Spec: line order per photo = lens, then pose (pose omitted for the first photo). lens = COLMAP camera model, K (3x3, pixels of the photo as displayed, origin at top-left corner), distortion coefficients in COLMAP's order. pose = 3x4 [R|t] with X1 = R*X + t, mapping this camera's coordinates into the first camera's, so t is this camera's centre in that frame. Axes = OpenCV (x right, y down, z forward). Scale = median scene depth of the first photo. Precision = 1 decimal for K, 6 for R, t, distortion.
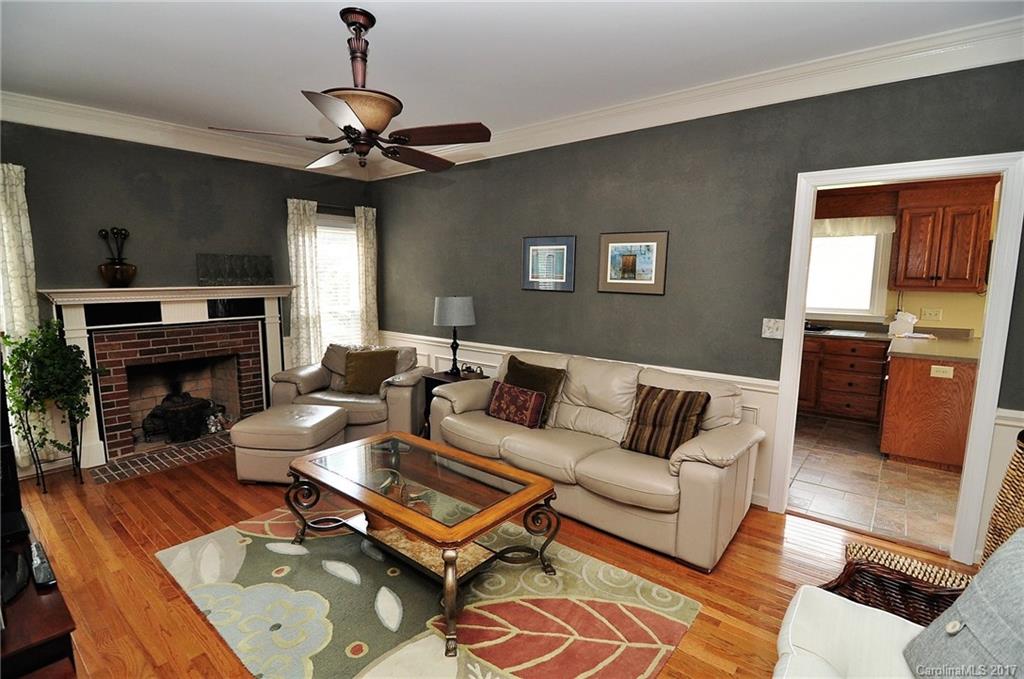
lens RADIAL K [[490.3, 0, 502.8], [0, 490.3, 343.8], [0, 0, 1]] dist [-0.020092, -0.002978]
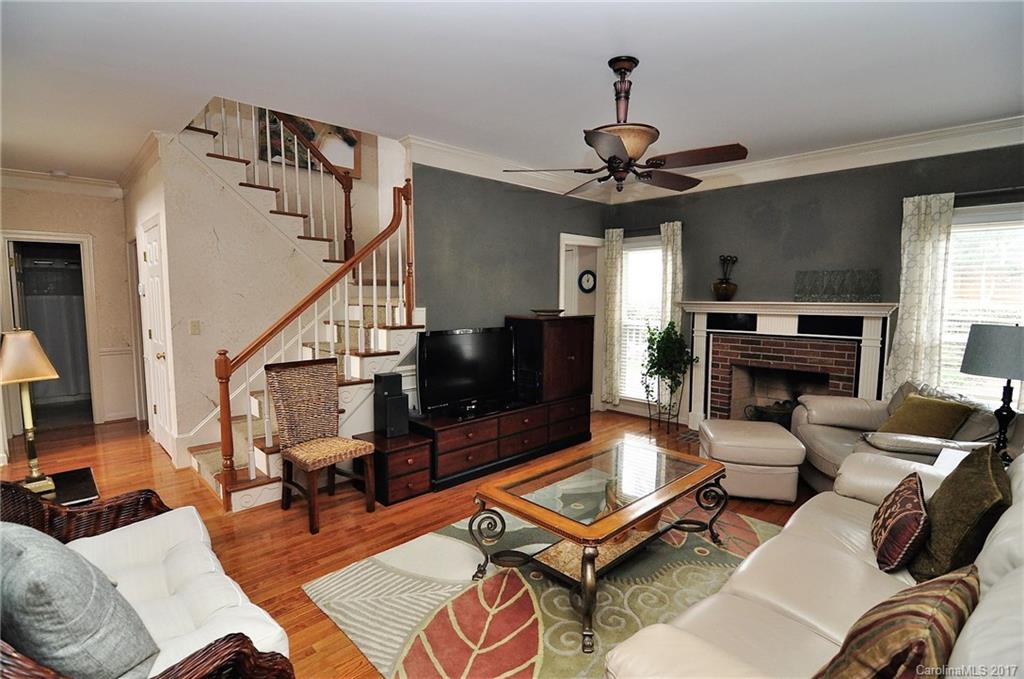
lens RADIAL K [[490.3, 0, 504.5], [0, 490.3, 336.9], [0, 0, 1]] dist [-0.020092, -0.002978]
pose [[-0.112846, 0.079978, -0.990388, 0.497132], [-0.136944, 0.985991, 0.095226, -0.057795], [0.984130, 0.146374, -0.100313, 0.494481]]
